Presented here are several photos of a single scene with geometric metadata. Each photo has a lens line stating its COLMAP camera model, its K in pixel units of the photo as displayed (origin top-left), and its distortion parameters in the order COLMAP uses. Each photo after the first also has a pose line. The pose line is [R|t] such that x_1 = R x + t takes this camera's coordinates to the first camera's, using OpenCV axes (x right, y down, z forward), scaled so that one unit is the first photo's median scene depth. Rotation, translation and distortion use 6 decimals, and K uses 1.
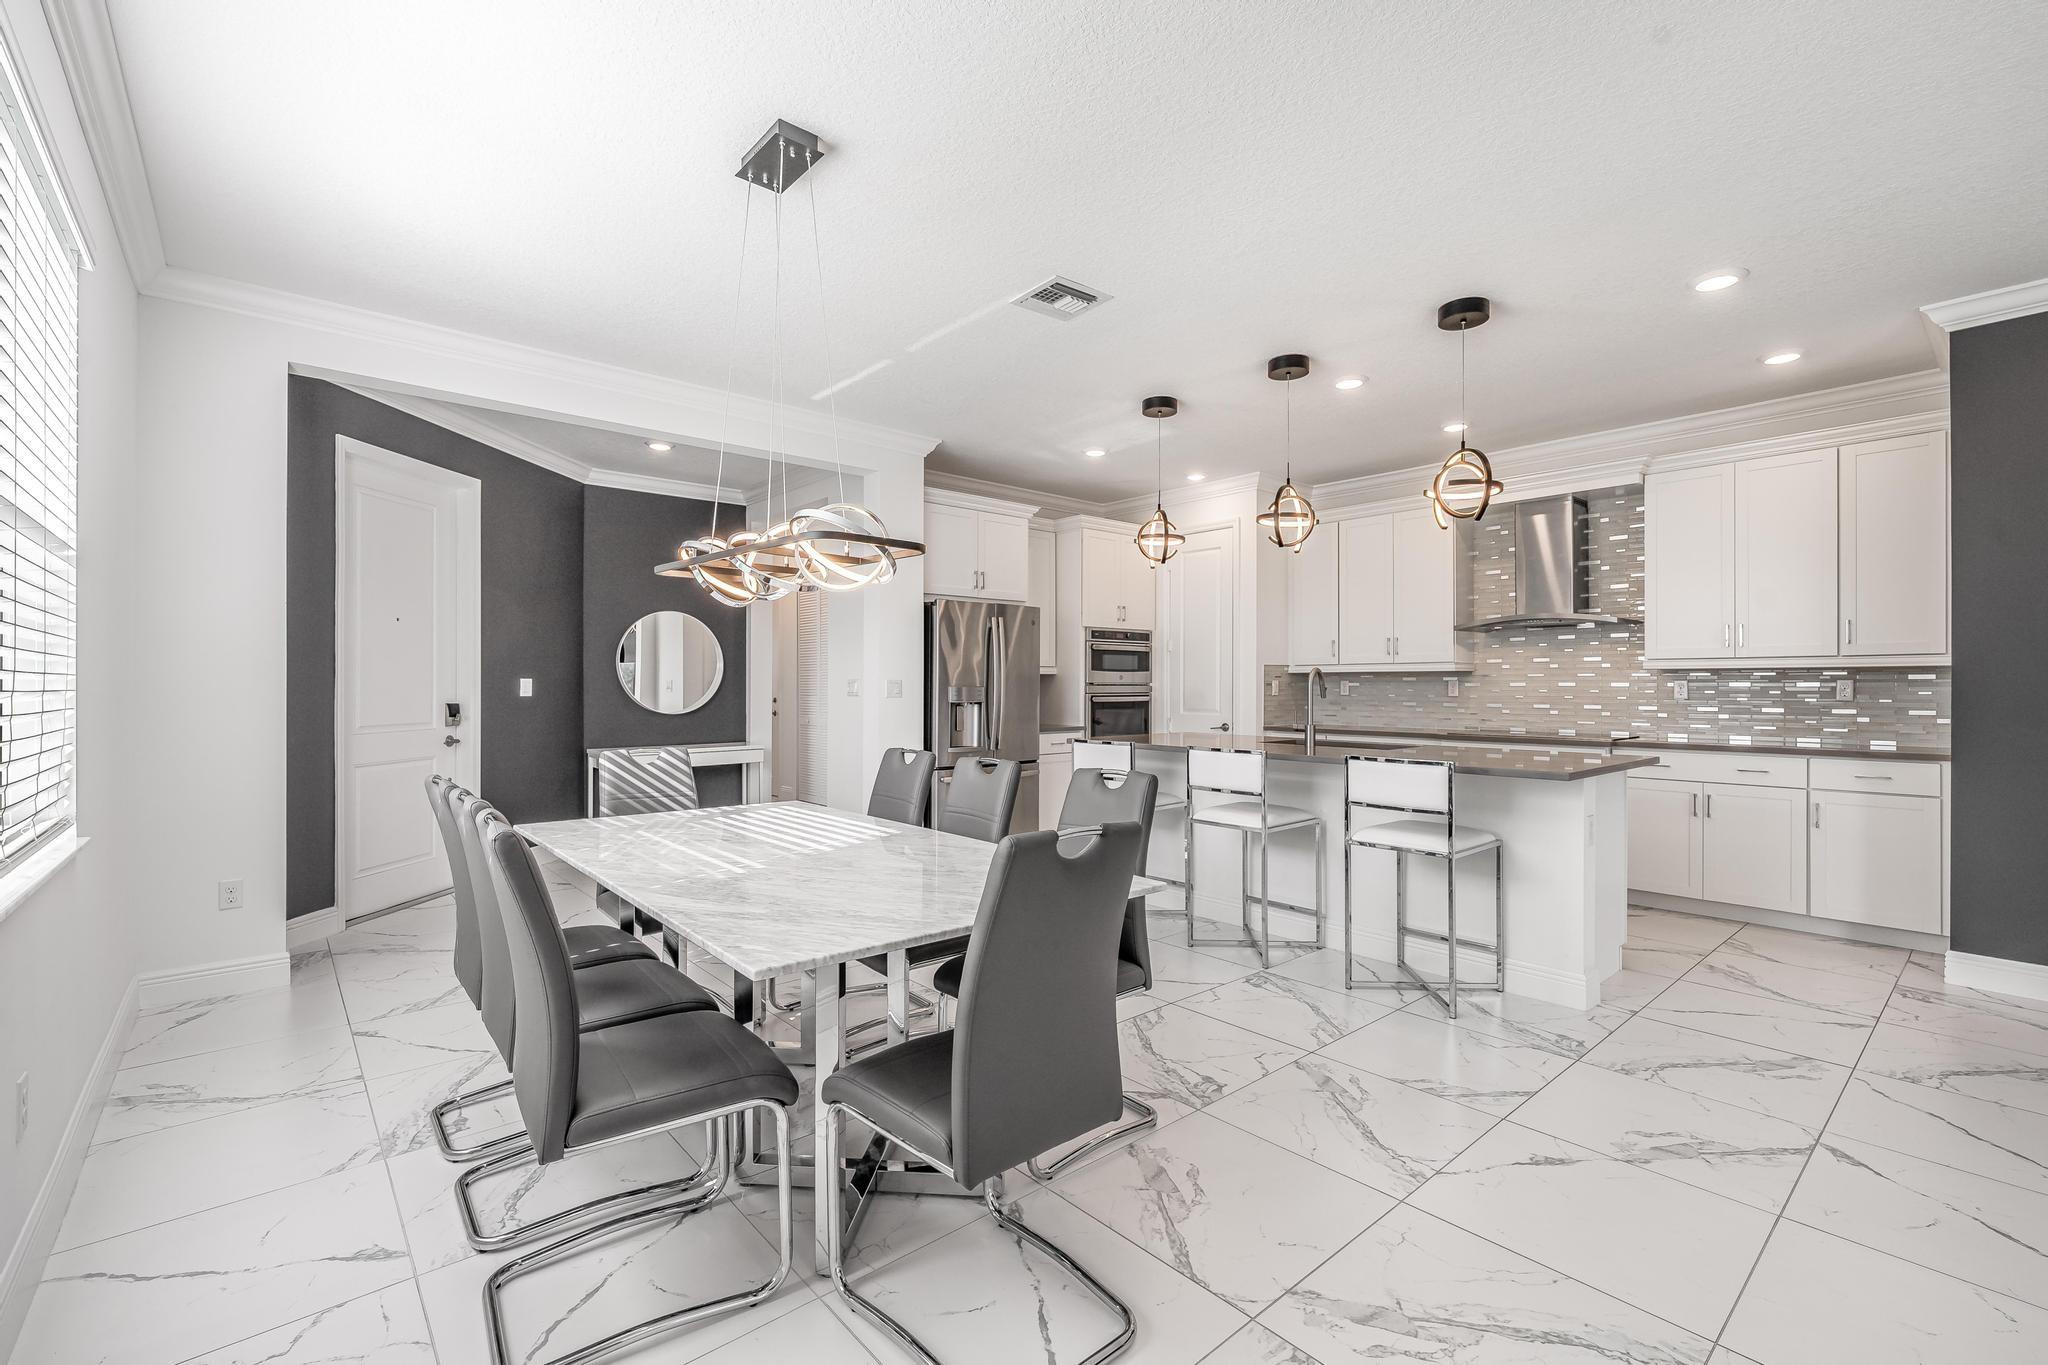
lens RADIAL K [[885.4, 0, 1023.9], [0, 885.4, 685.8], [0, 0, 1]] dist [-0.004463, 0.000201]
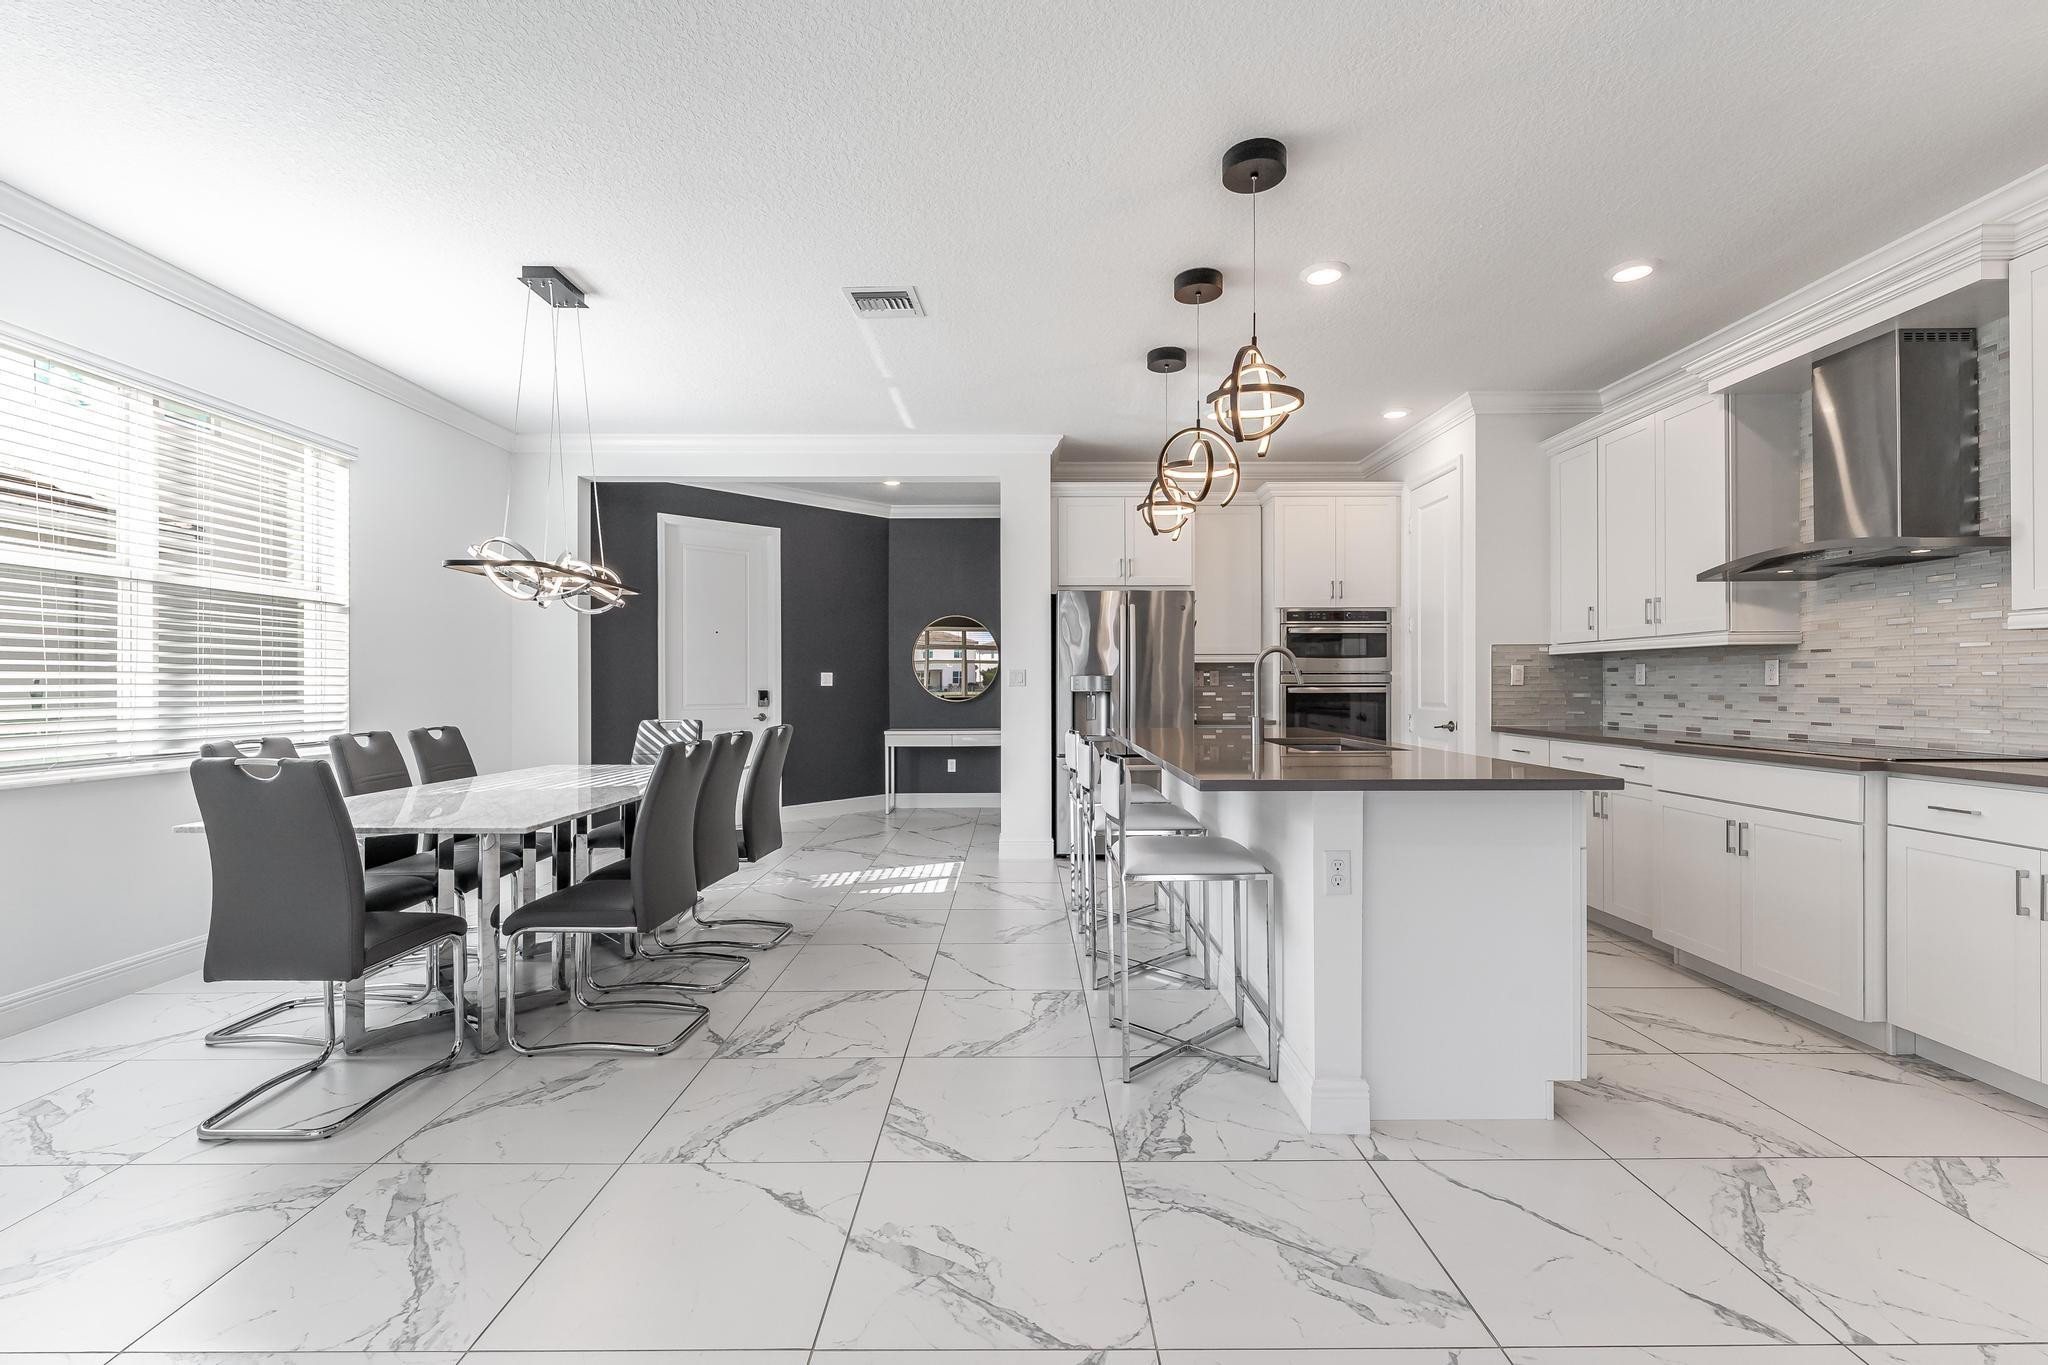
lens RADIAL K [[880.1, 0, 1023.4], [0, 880.1, 688.0], [0, 0, 1]] dist [-0.001600, -0.000344]
pose [[0.758400, 0.000331, -0.651789, 0.583416], [0.002833, 0.999989, 0.003804, 0.011987], [0.651783, -0.004731, 0.758390, 0.215013]]
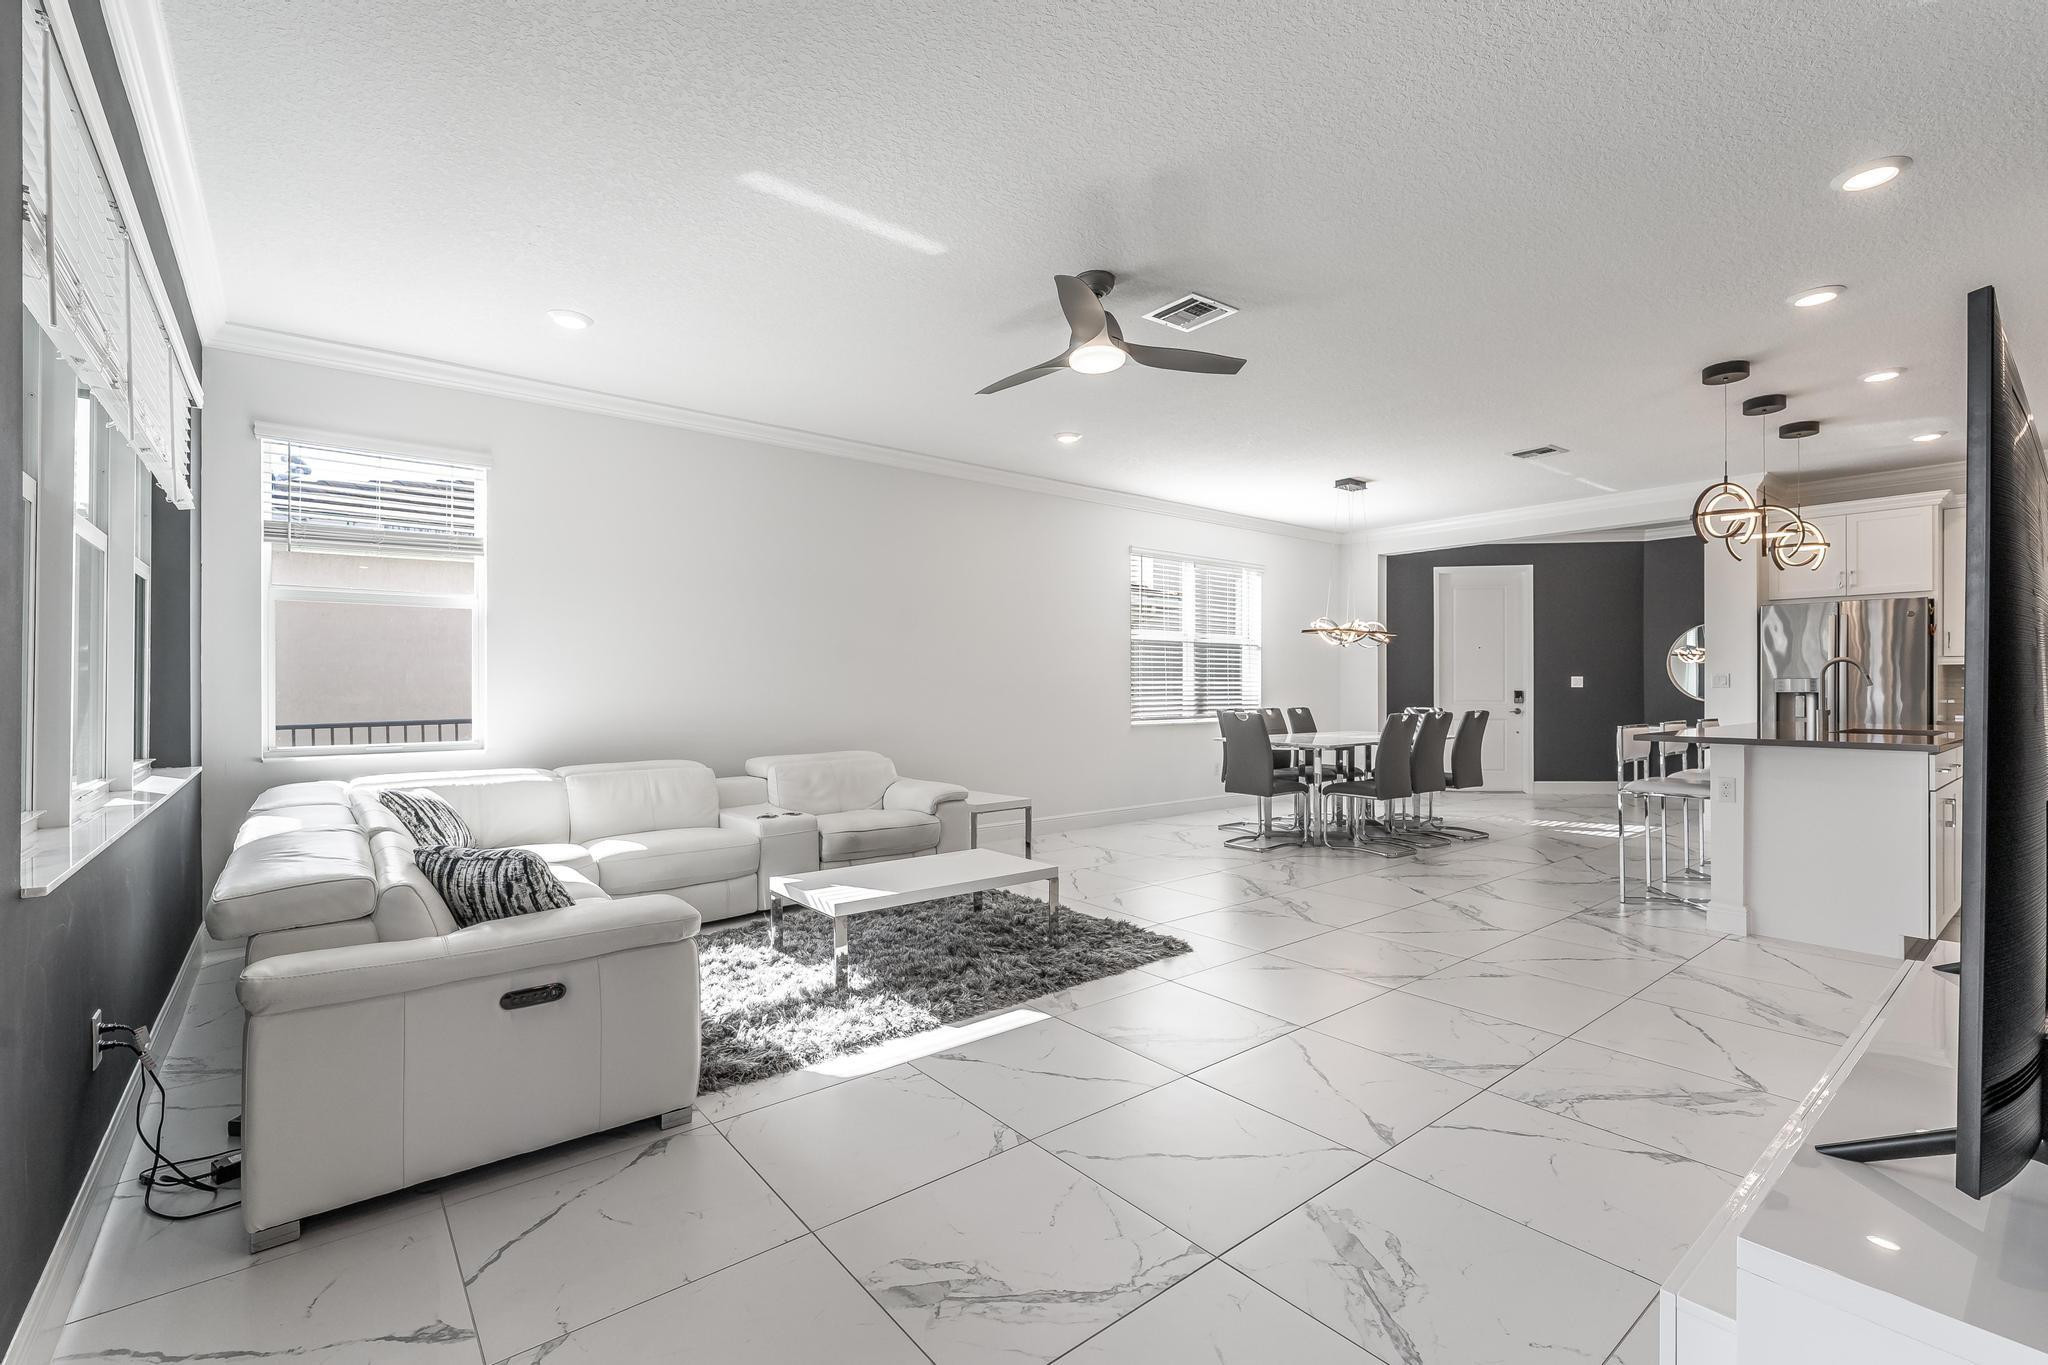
lens RADIAL K [[885.4, 0, 1023.9], [0, 885.4, 685.8], [0, 0, 1]] dist [-0.004463, 0.000201]
pose [[-0.034214, -0.001712, -0.999413, 1.231785], [0.000744, 0.999998, -0.001739, 0.012272], [0.999414, -0.000803, -0.034213, 0.042473]]
